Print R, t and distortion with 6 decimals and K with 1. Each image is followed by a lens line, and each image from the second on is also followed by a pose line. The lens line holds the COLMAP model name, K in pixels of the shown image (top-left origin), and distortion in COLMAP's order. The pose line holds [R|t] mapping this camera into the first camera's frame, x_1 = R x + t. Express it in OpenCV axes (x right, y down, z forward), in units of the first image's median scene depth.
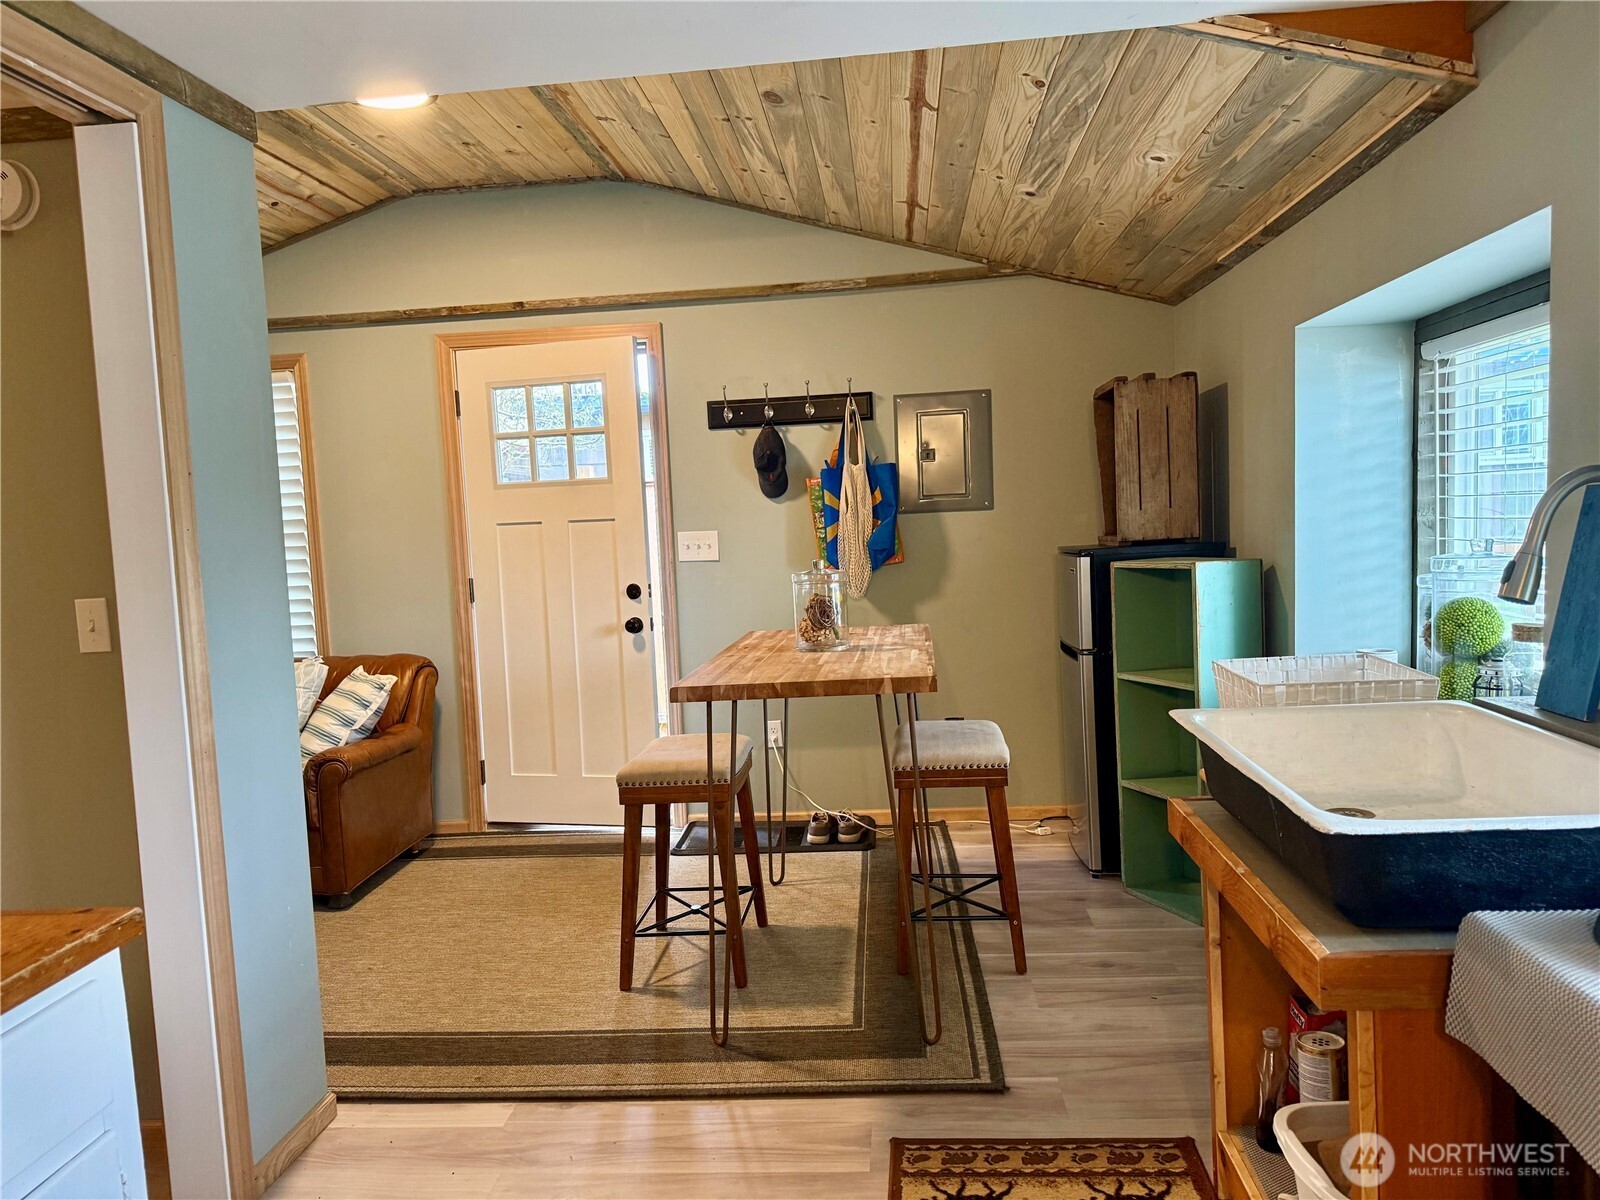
lens RADIAL K [[1135.7, 0, 793.8], [0, 1135.7, 601.0], [0, 0, 1]] dist [0.051416, -0.050892]
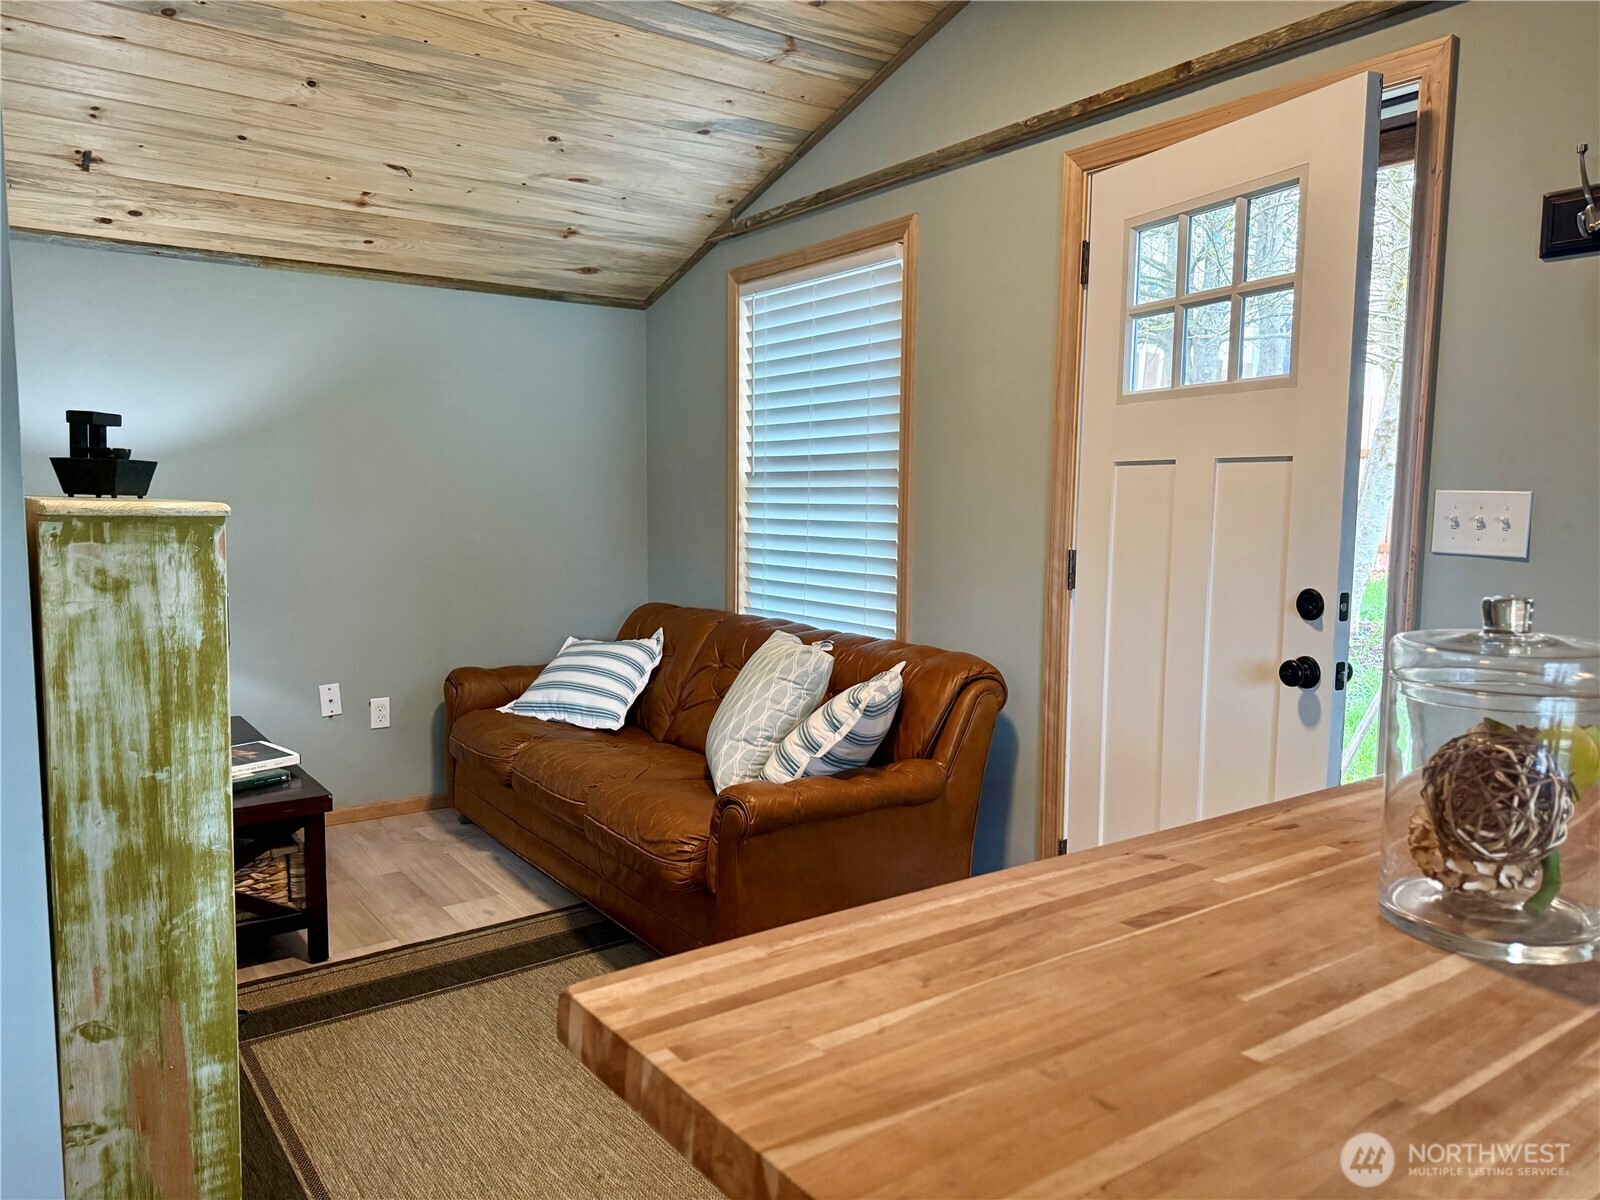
lens RADIAL K [[1135.7, 0, 787.7], [0, 1135.7, 601.3], [0, 0, 1]] dist [0.051416, -0.050892]
pose [[0.664552, 0.125144, -0.736688, 0.108278], [-0.095686, 0.992012, 0.082201, -0.041032], [0.741090, 0.015864, 0.671218, 0.691556]]
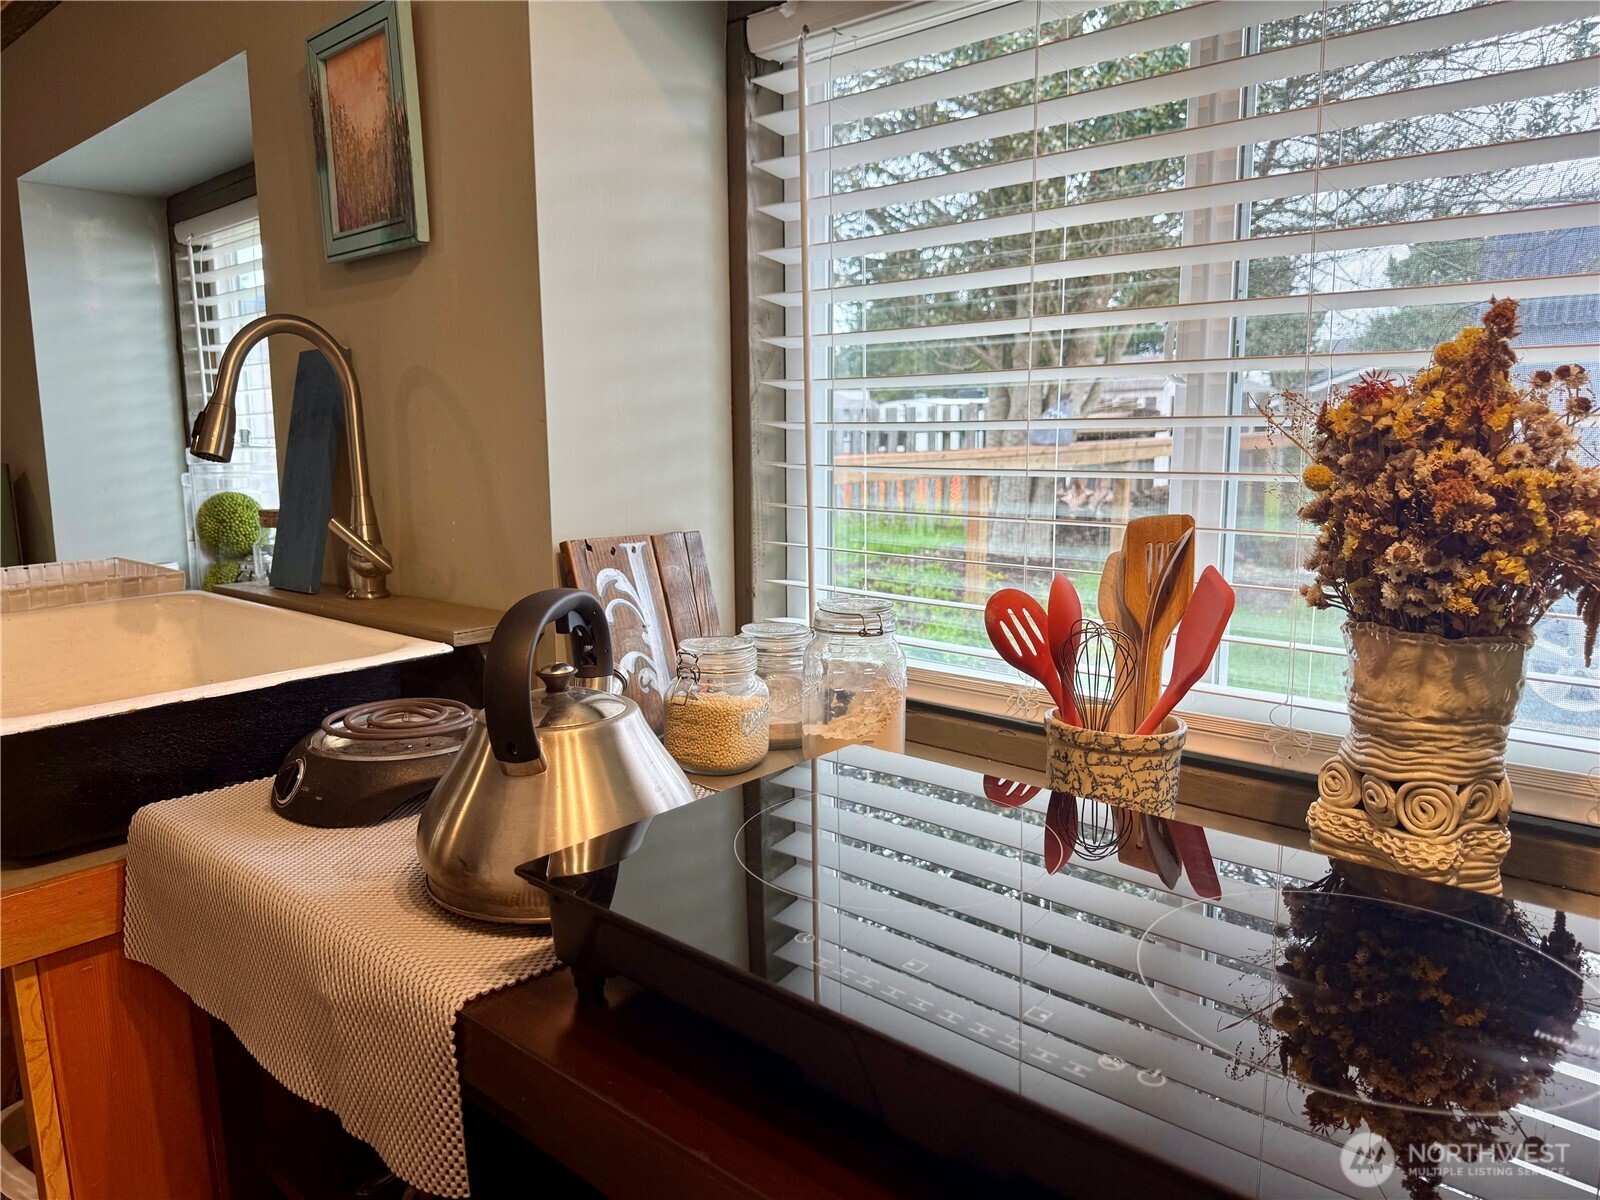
lens RADIAL K [[1135.7, 0, 805.4], [0, 1135.7, 605.5], [0, 0, 1]] dist [0.051416, -0.050892]
pose [[0.594730, -0.085577, 0.799358, 0.082377], [0.046211, 0.996313, 0.072281, 0.032470], [-0.802596, -0.006048, 0.596492, 0.045733]]
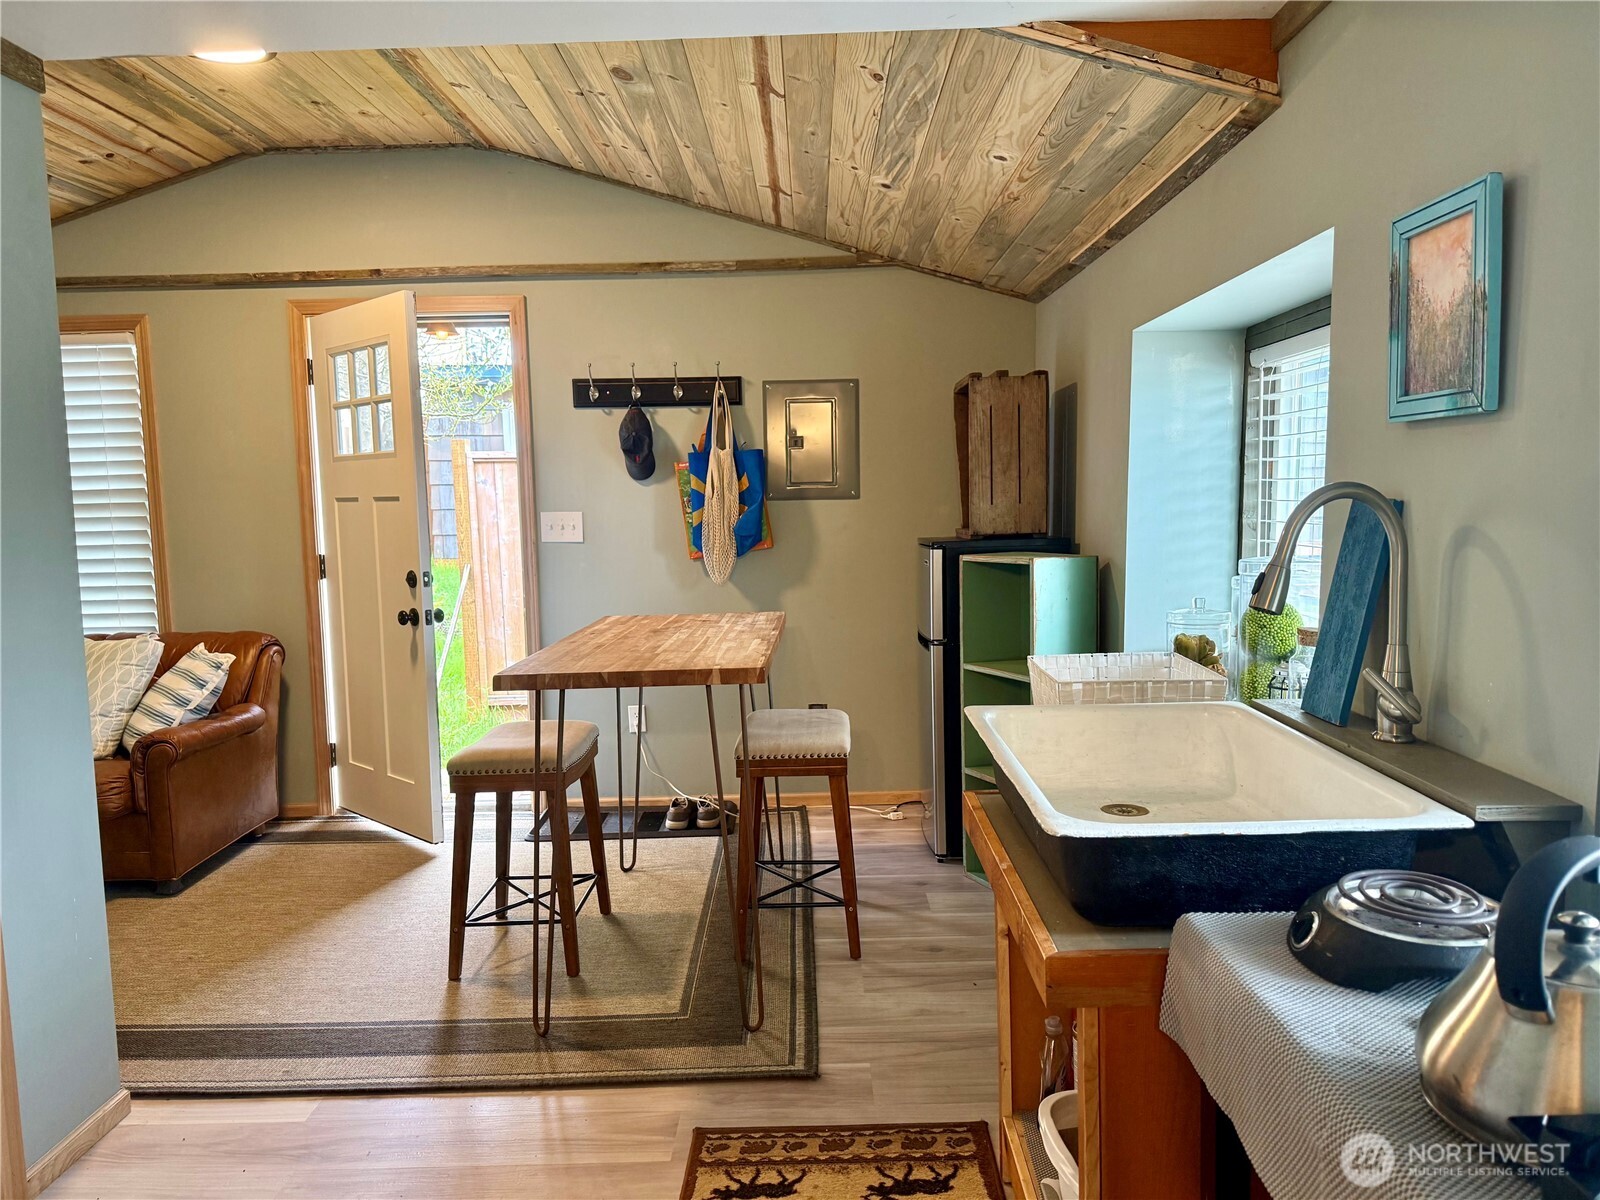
lens RADIAL K [[1135.7, 0, 790.4], [0, 1135.7, 603.4], [0, 0, 1]] dist [0.051416, -0.050892]
pose [[0.996705, 0.019941, 0.078626, 0.053913], [-0.021496, 0.999589, 0.018977, -0.007780], [-0.078215, -0.020605, 0.996724, 0.000915]]
